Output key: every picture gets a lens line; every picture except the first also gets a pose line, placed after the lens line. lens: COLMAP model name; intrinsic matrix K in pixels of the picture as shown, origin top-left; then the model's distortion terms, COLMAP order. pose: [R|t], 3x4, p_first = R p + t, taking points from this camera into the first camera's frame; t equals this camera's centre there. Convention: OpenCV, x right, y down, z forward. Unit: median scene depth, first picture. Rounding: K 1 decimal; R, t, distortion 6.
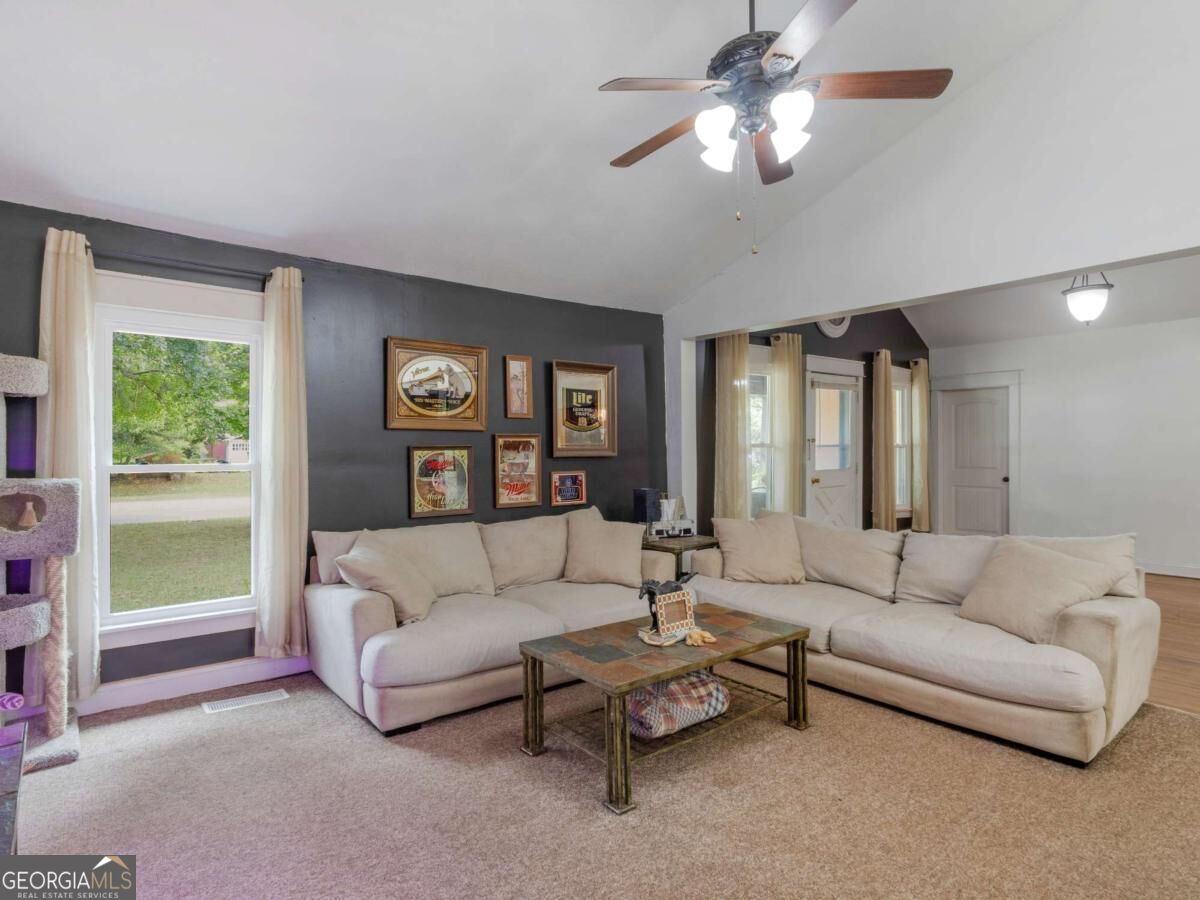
lens RADIAL K [[619.6, 0, 557.2], [0, 619.6, 458.7], [0, 0, 1]] dist [-0.003852, -0.000945]
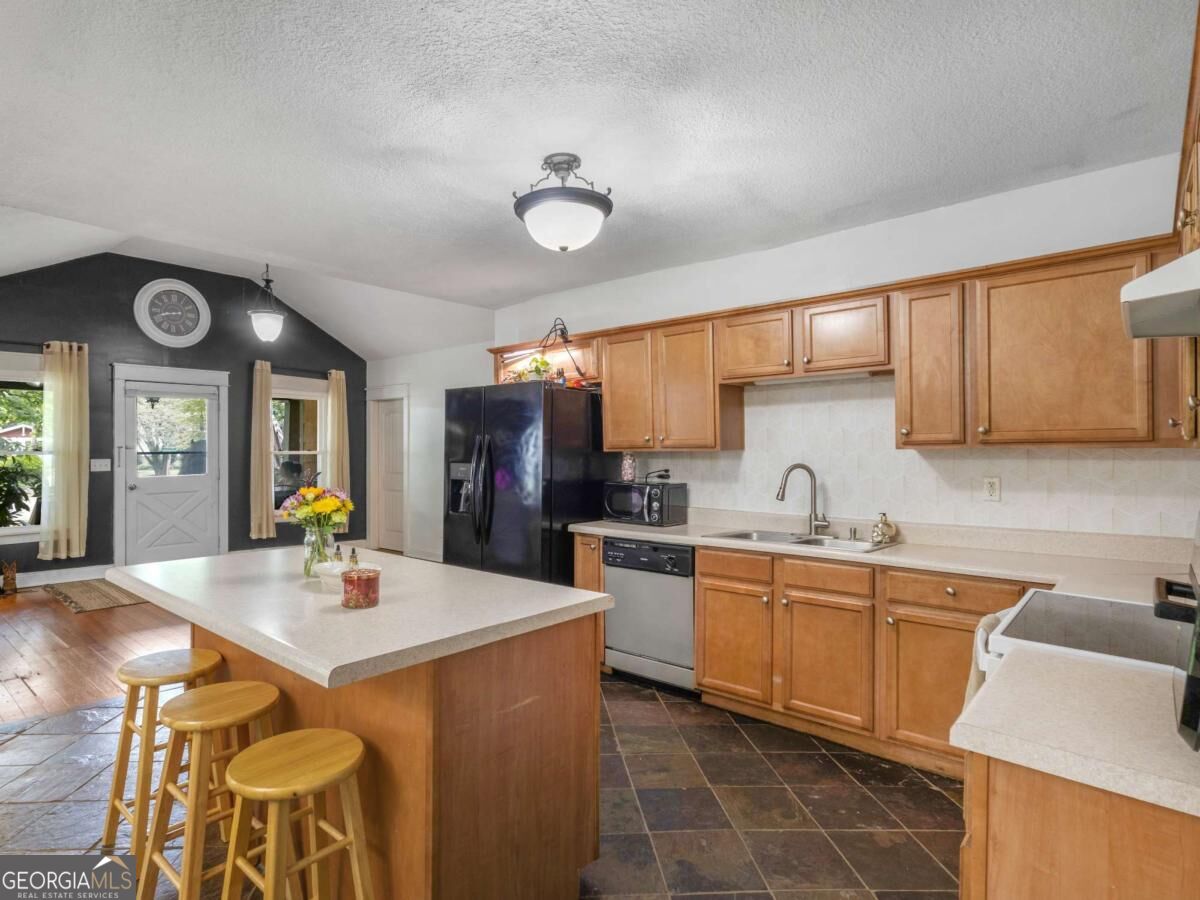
lens RADIAL K [[640.4, 0, 562.1], [0, 640.4, 450.1], [0, 0, 1]] dist [0.000996, 0.000607]
pose [[0.980368, 0.007986, 0.197016, 0.970786], [-0.005436, 0.999894, -0.013483, -0.016282], [-0.197102, 0.012147, 0.980308, -0.183325]]
